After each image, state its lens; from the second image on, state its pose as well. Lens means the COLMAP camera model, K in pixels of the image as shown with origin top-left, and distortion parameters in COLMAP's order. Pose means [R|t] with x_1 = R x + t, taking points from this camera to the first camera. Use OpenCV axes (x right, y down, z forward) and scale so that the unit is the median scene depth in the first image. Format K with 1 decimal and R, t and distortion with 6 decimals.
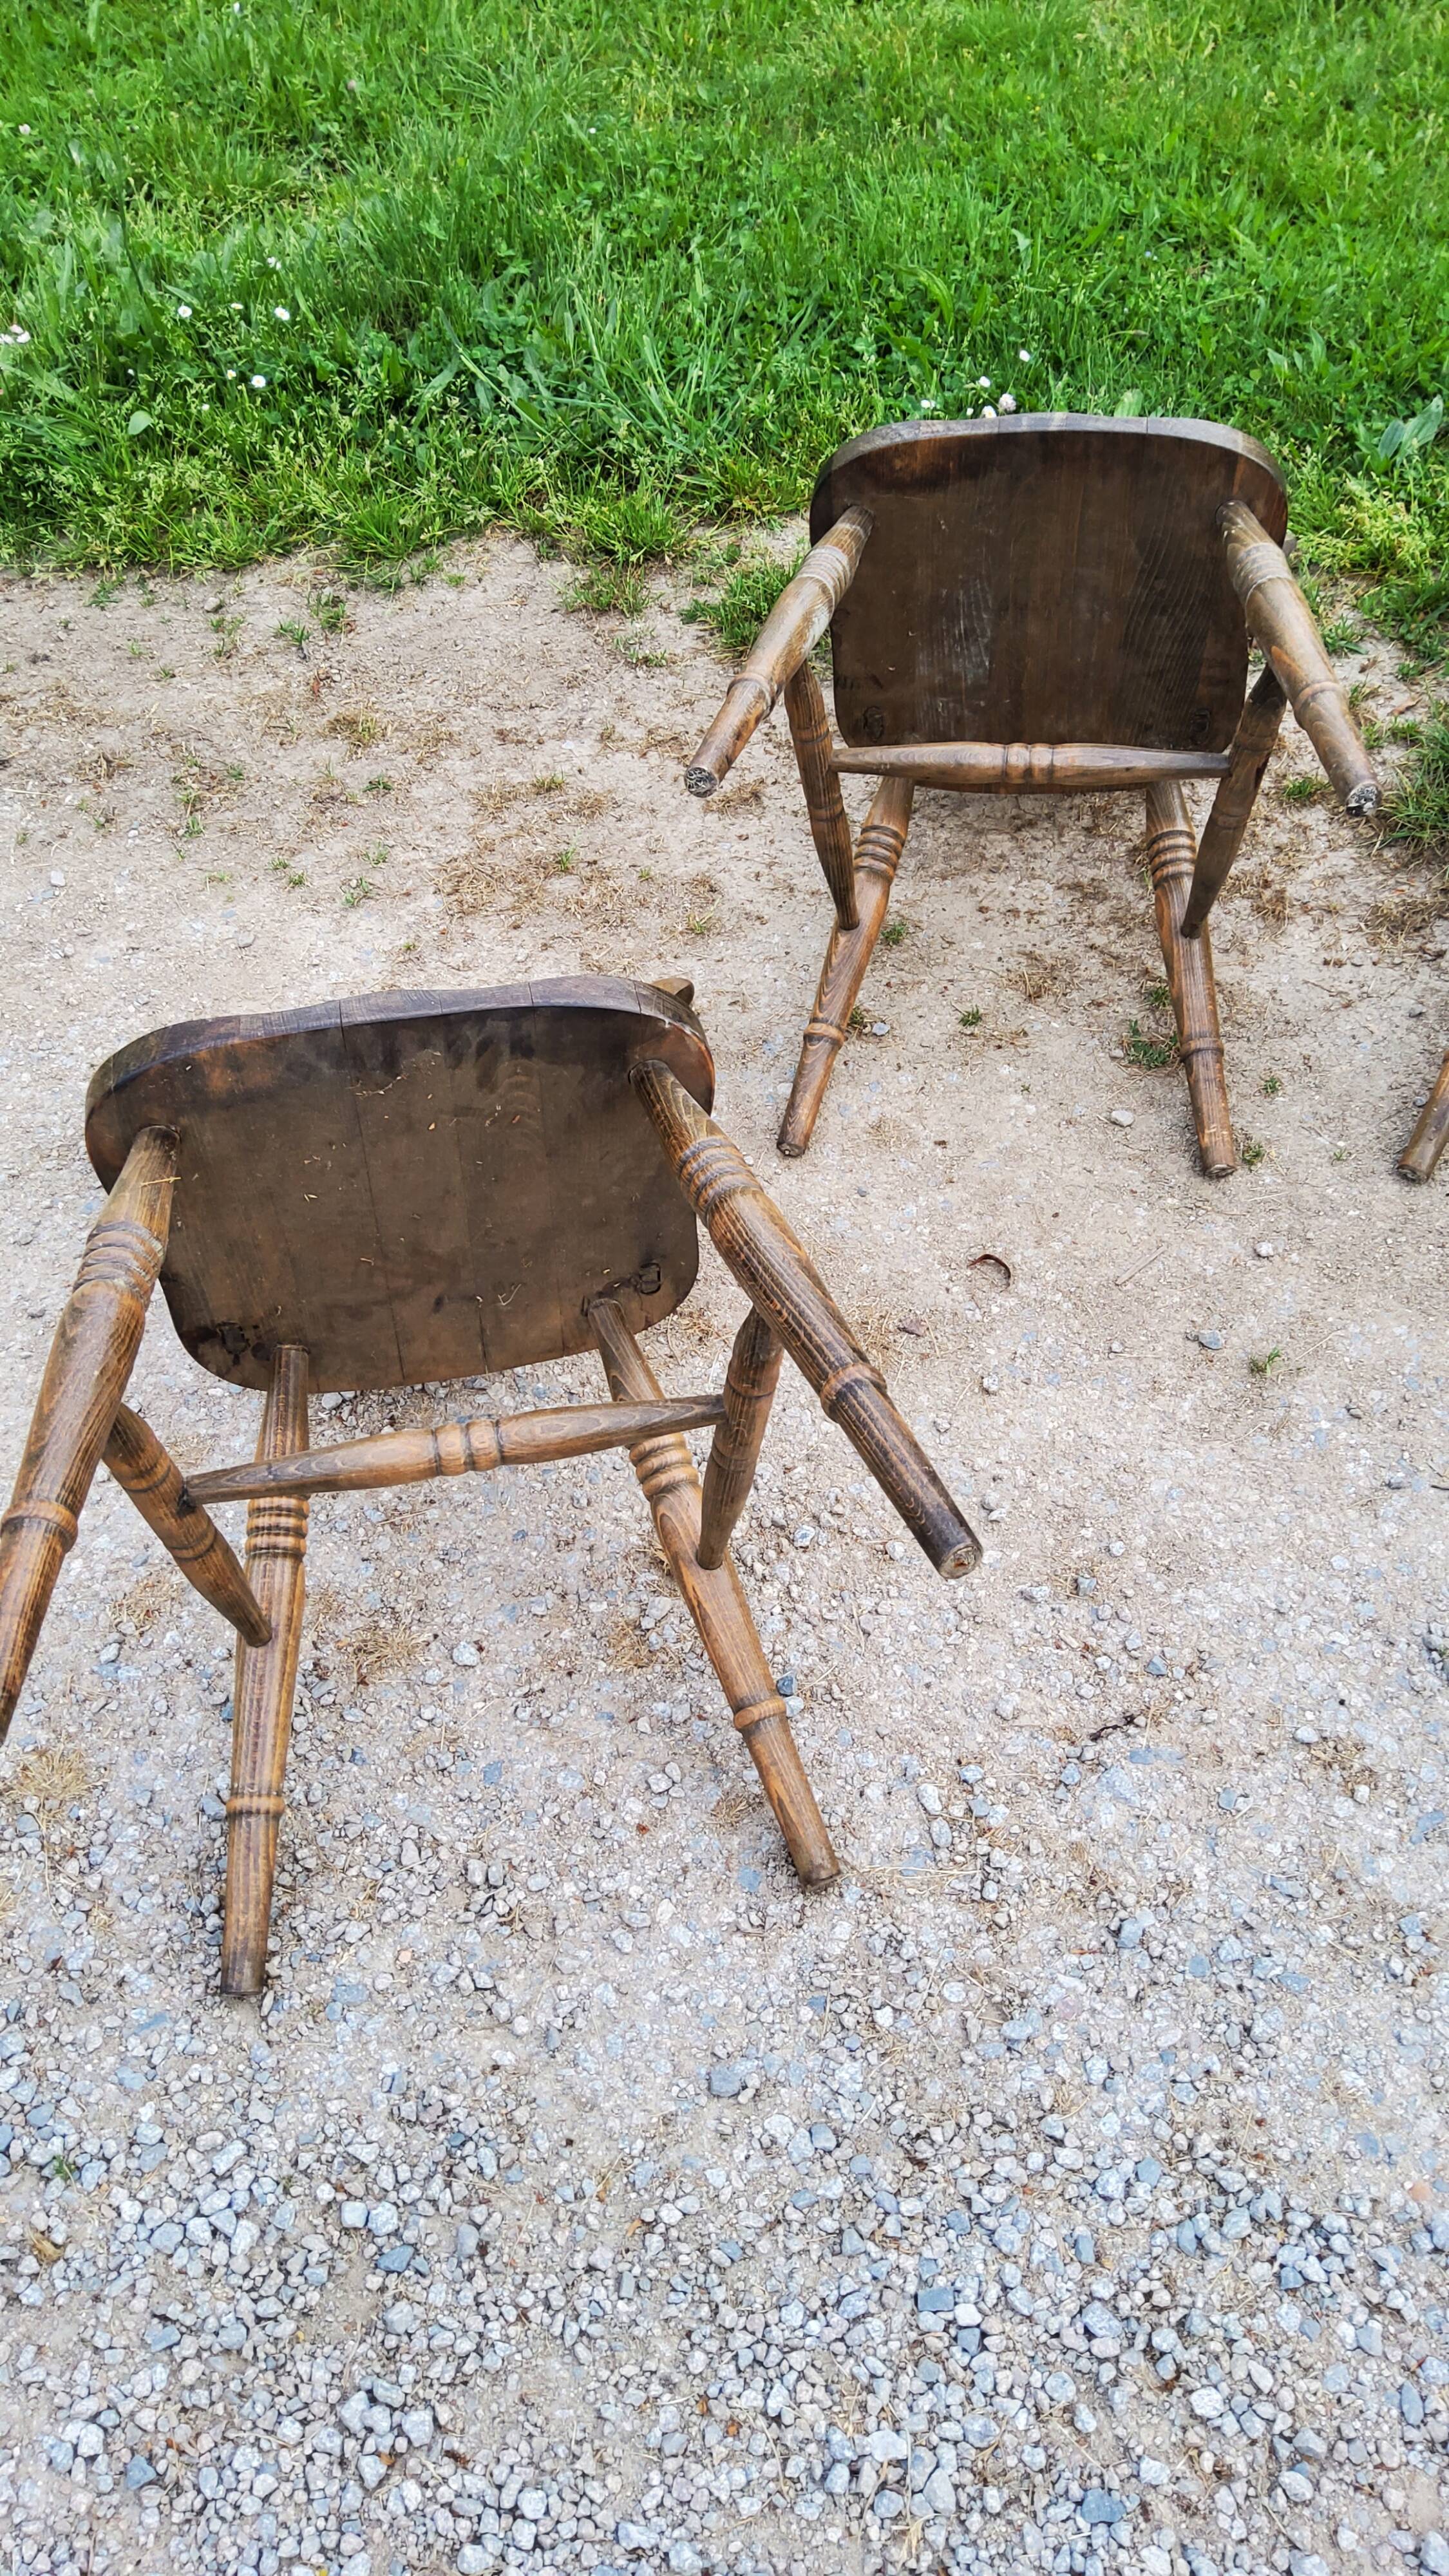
lens RADIAL K [[1945.3, 0, 718.8], [0, 1945.3, 1283.8], [0, 0, 1]] dist [0.065359, -0.114139]
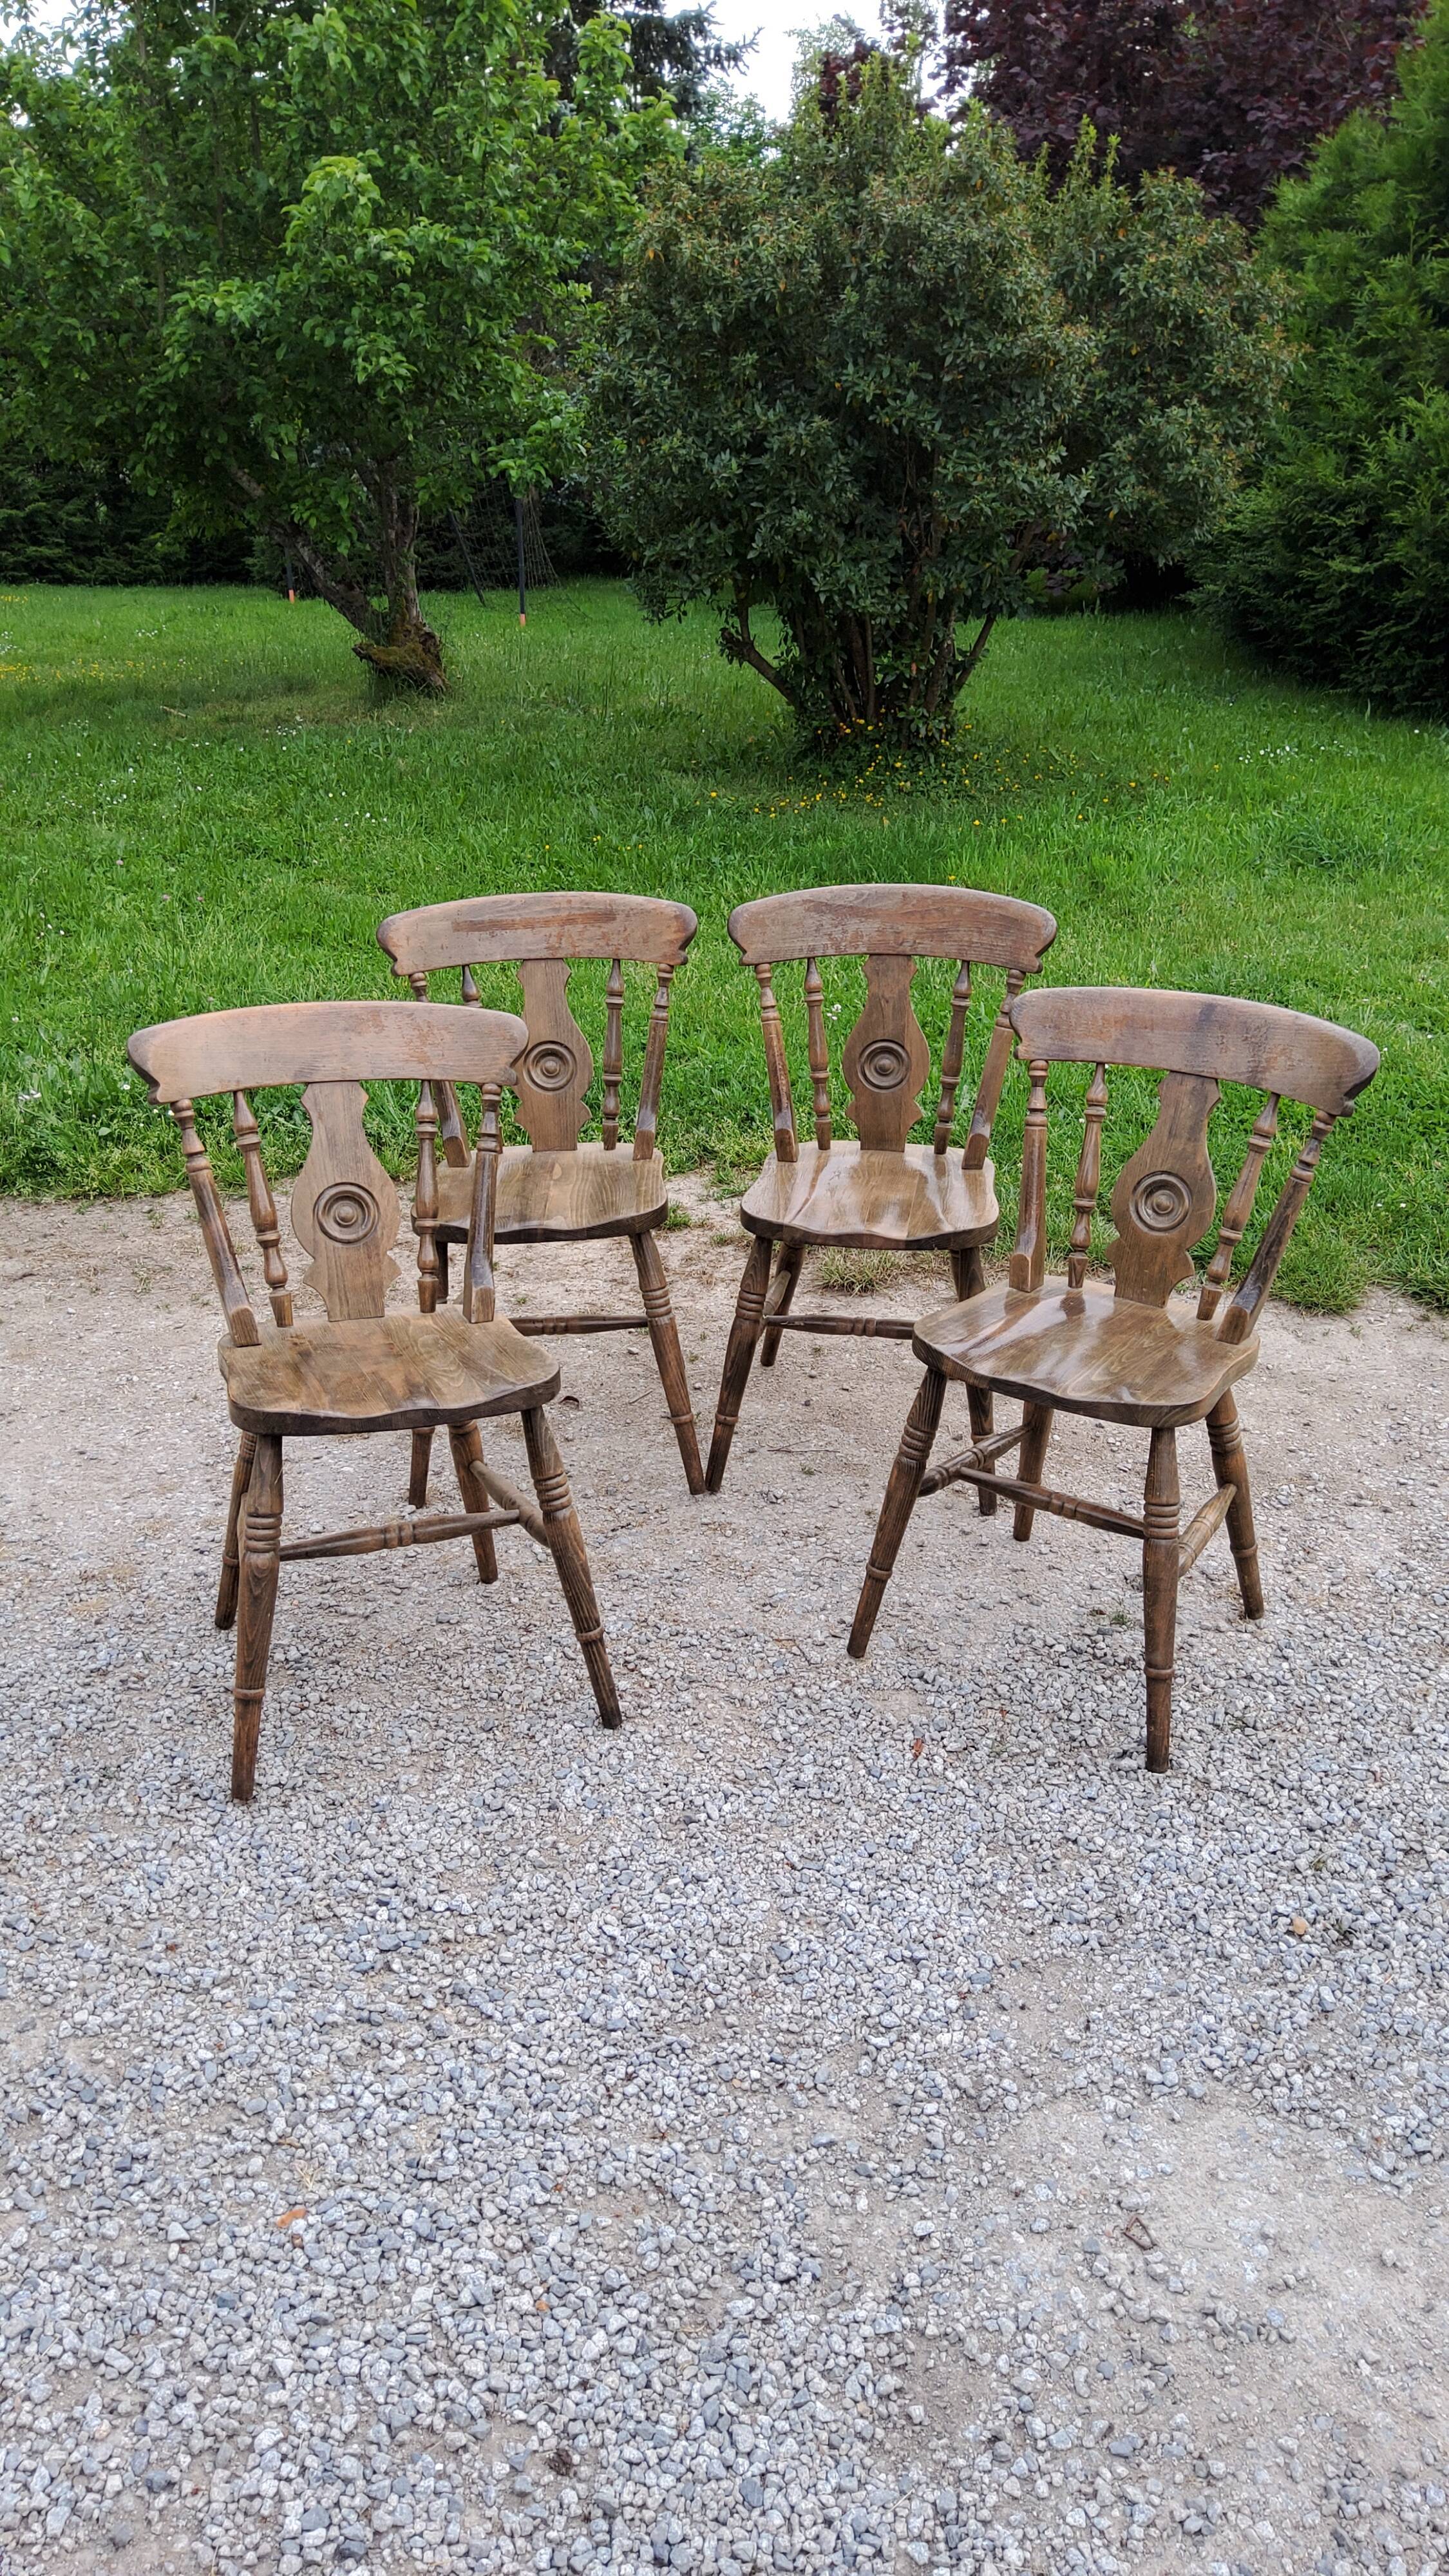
lens RADIAL K [[1945.3, 0, 738.6], [0, 1945.3, 1255.5], [0, 0, 1]] dist [0.065359, -0.114139]
pose [[0.987347, -0.031937, 0.155326, 0.002143], [0.100351, 0.884263, -0.456079, 0.892426], [-0.122784, 0.465895, 0.876280, -0.991640]]
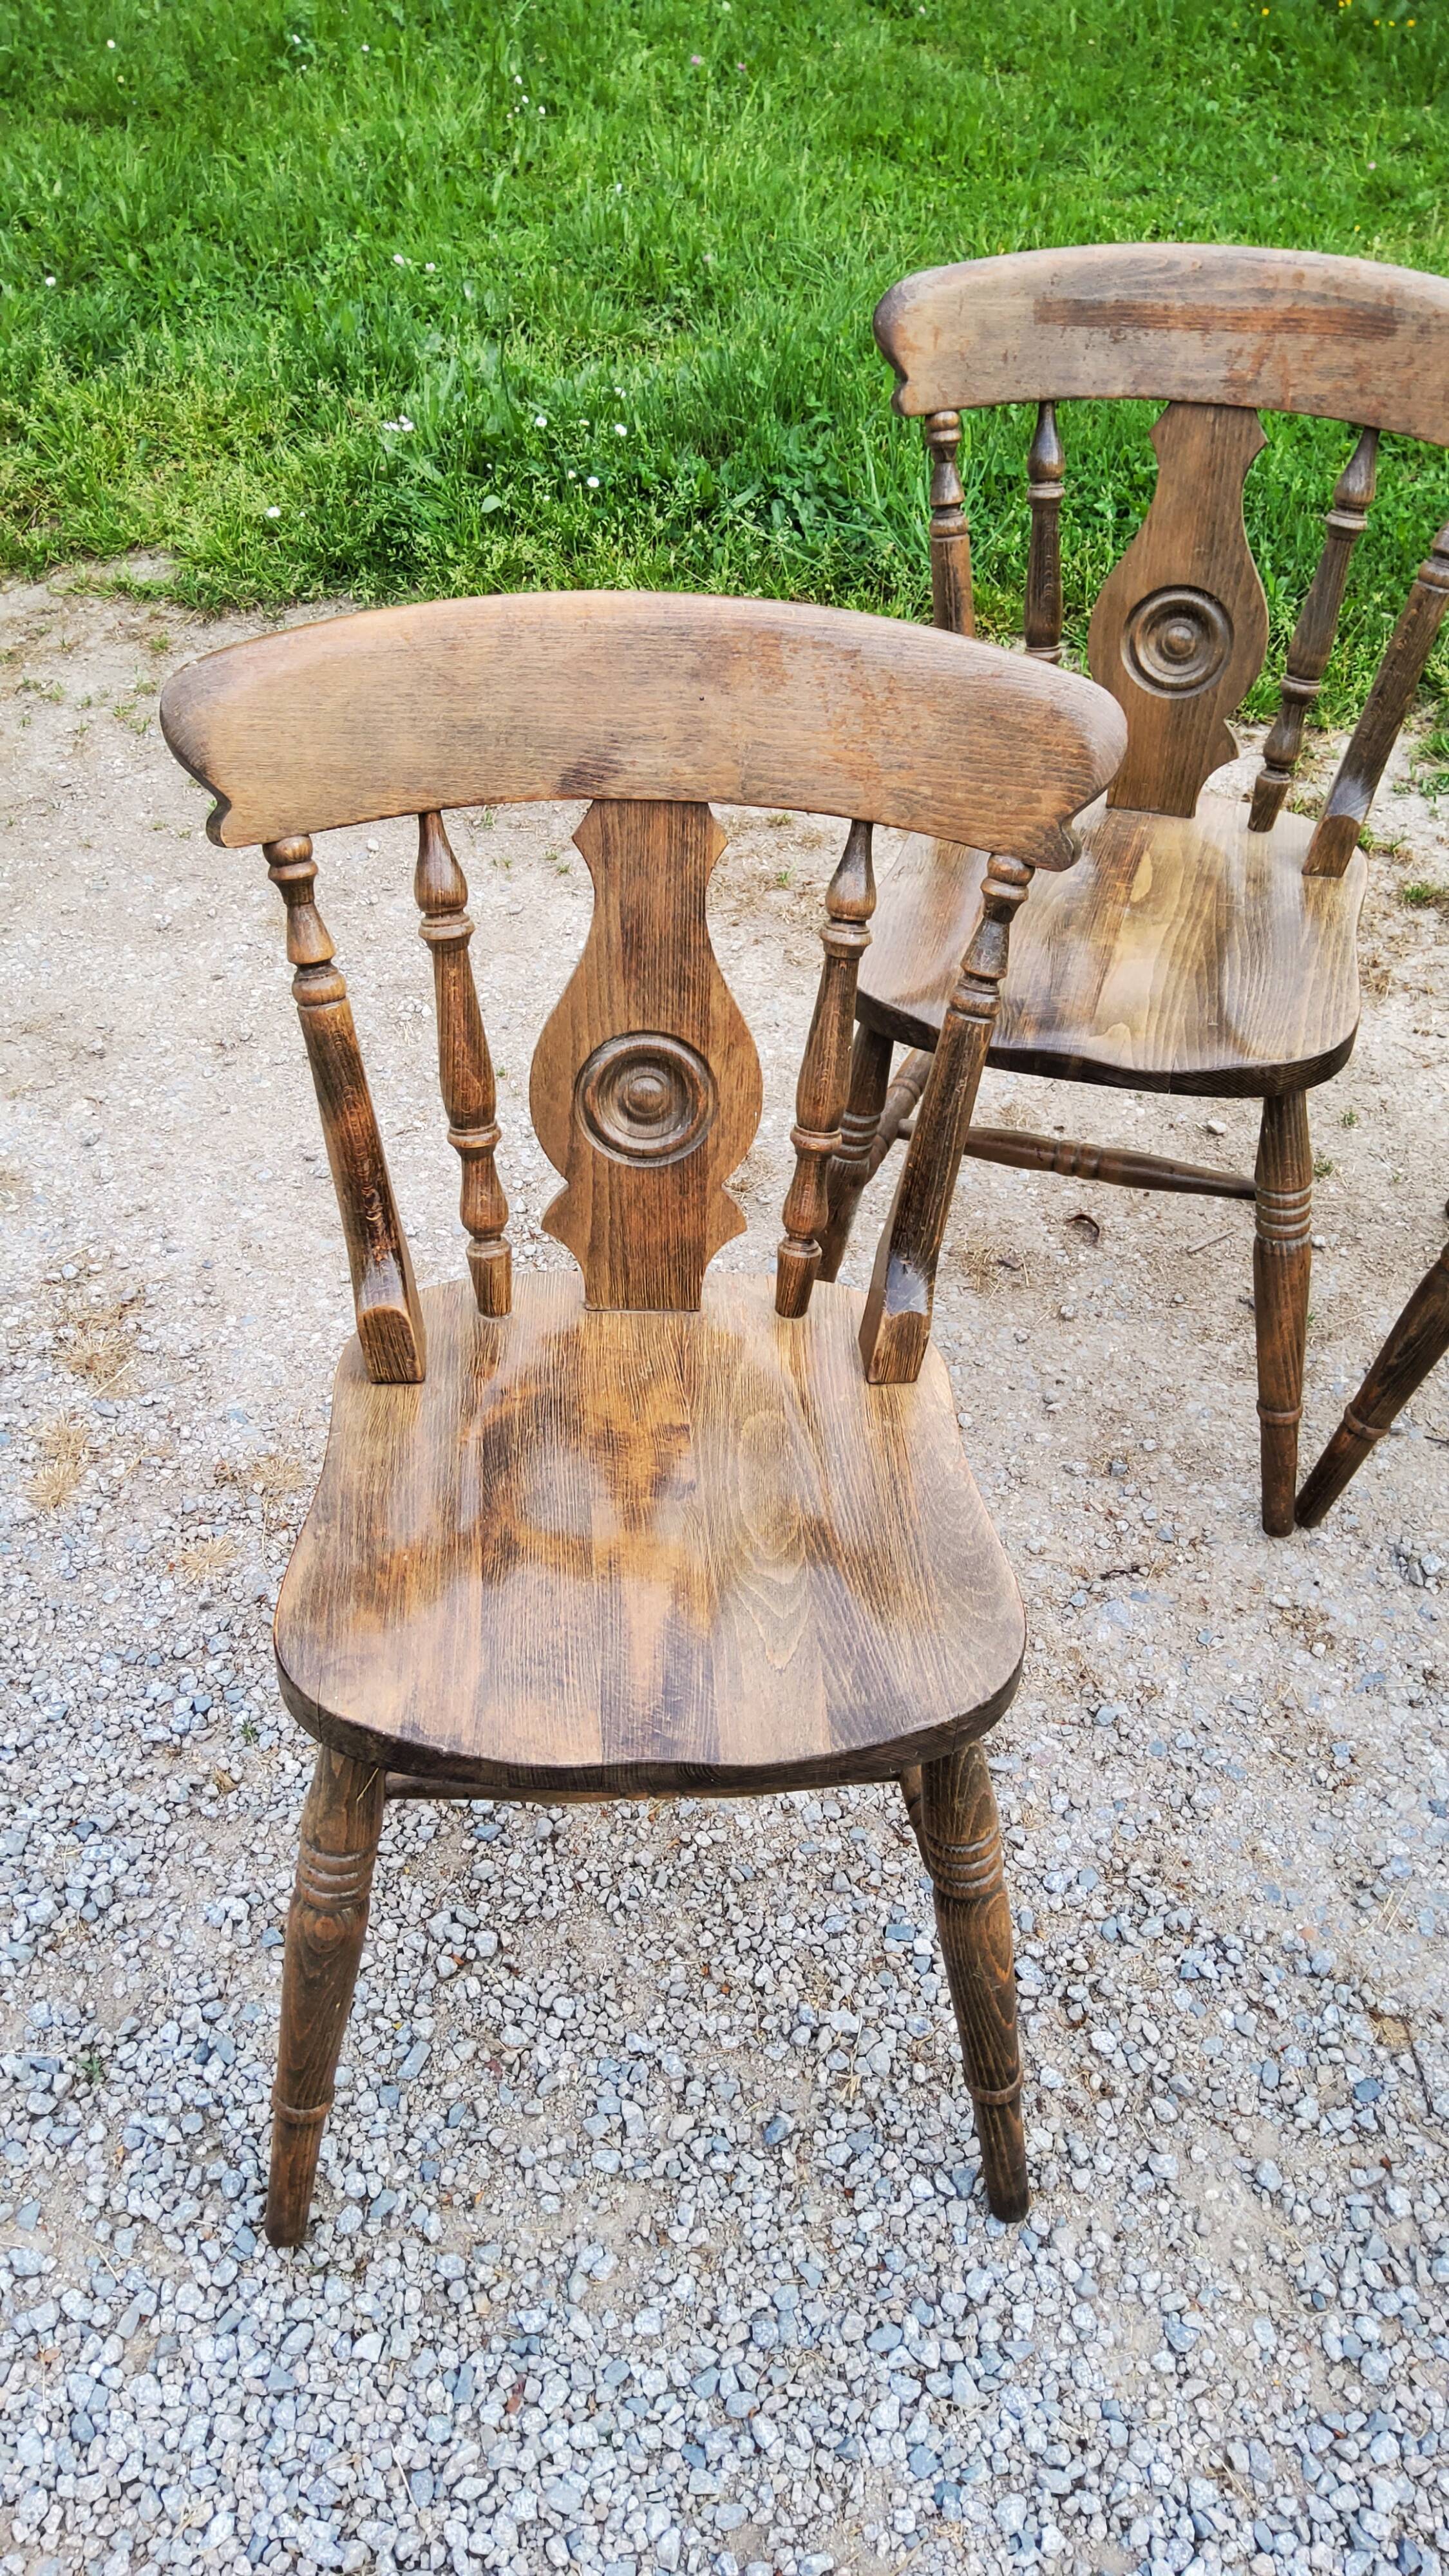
lens RADIAL K [[1945.3, 0, 717.0], [0, 1945.3, 1275.2], [0, 0, 1]] dist [0.065359, -0.114139]
pose [[0.984889, 0.142106, -0.098988, 0.044669], [-0.150196, 0.985438, -0.079707, 0.165500], [0.086220, 0.093371, 0.991891, -0.221769]]
